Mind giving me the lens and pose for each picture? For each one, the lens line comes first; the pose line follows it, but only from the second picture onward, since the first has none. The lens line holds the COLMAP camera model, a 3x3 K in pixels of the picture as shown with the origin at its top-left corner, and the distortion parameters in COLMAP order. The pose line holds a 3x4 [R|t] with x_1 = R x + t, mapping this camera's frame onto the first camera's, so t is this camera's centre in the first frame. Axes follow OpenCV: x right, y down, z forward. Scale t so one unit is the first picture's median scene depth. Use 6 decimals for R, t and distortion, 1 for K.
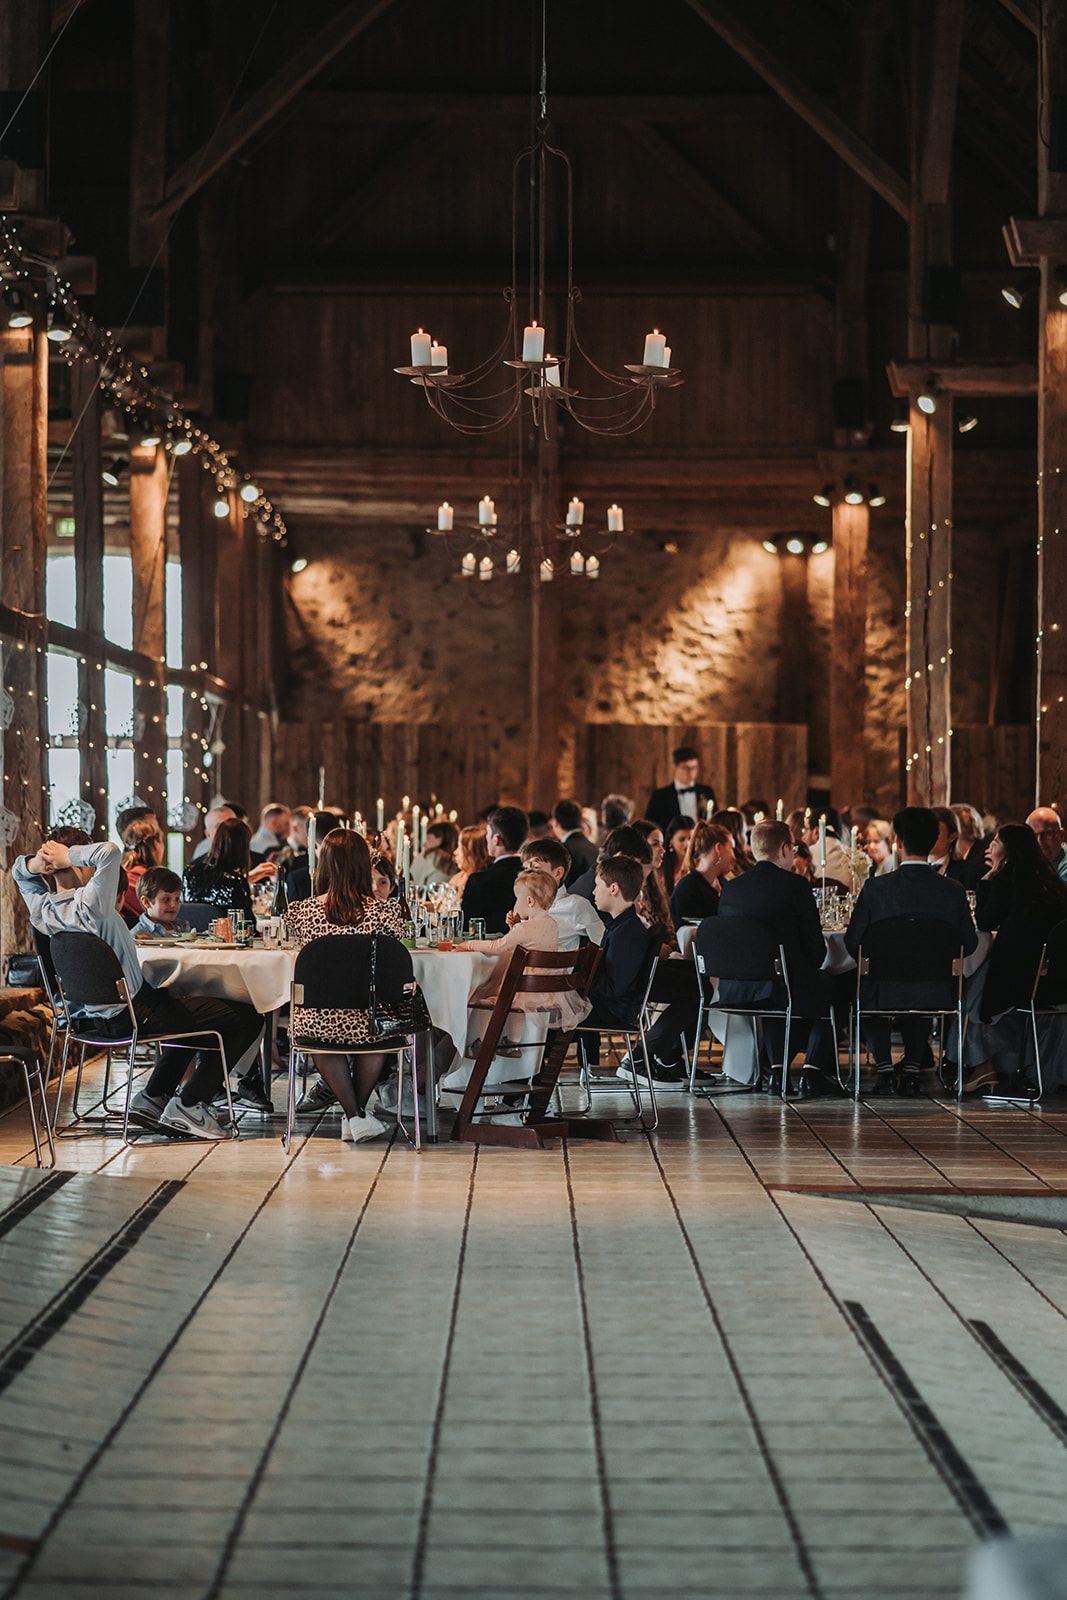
lens RADIAL K [[4313.7, 0, 534.3], [0, 4313.7, 800.8], [0, 0, 1]] dist [0.076616, 0.000000]
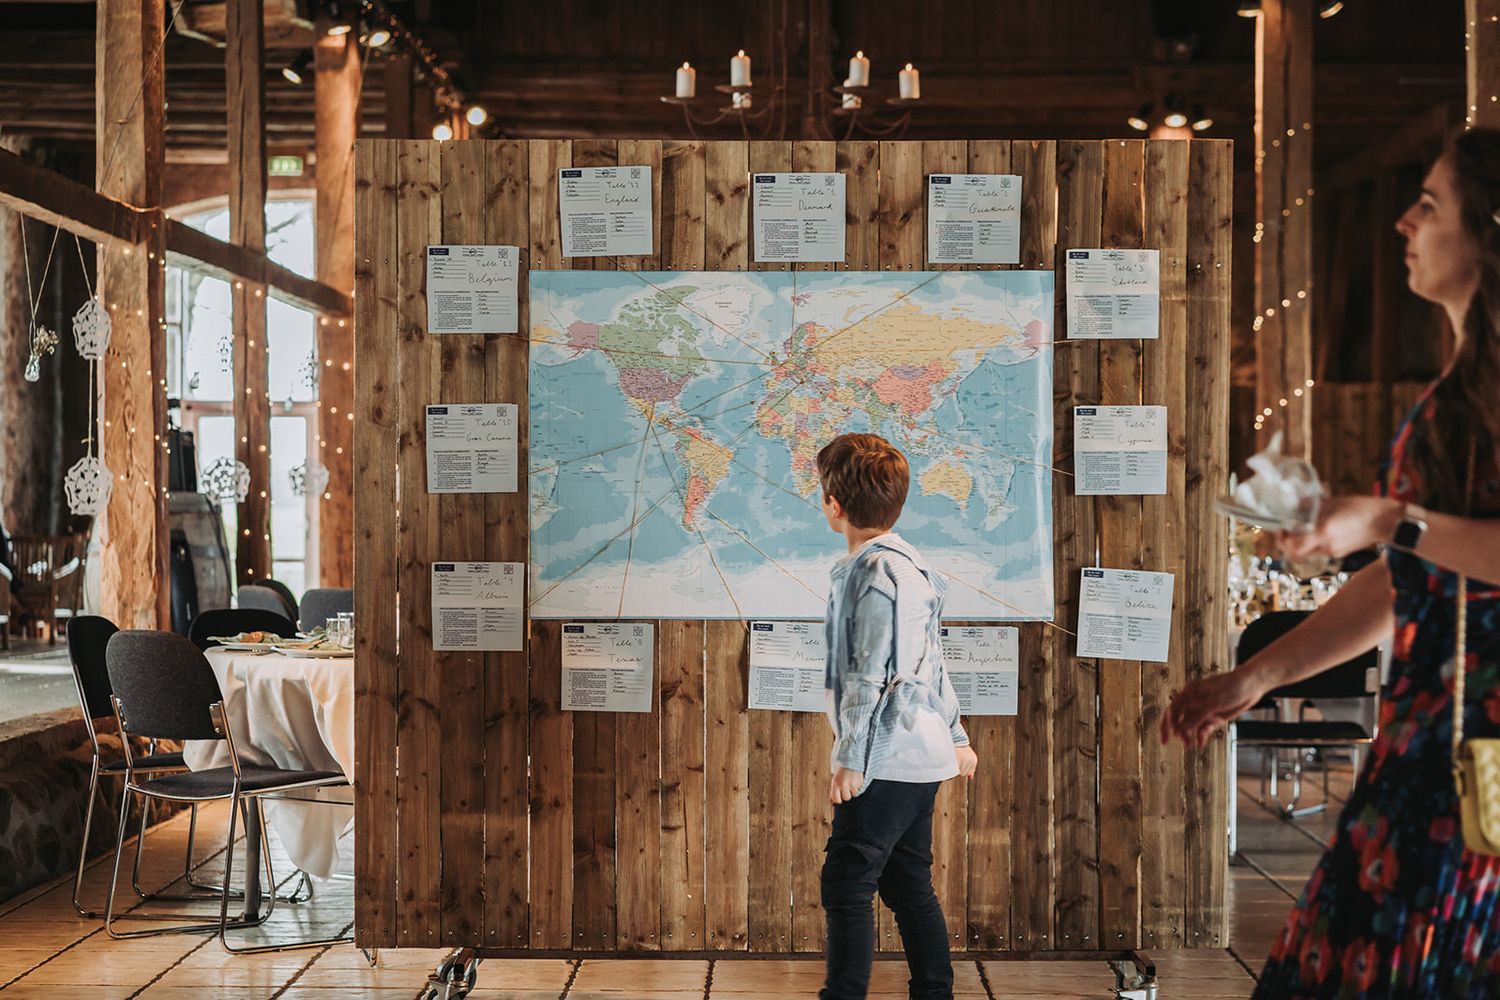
lens RADIAL K [[4044.1, 0, 749.6], [0, 4044.1, 498.8], [0, 0, 1]] dist [0.076616, 0.000000]
pose [[0.999900, 0.001534, -0.014031, 0.000597], [-0.001513, 0.999998, 0.001531, 0.005207], [0.014033, -0.001510, 0.999900, 0.226821]]
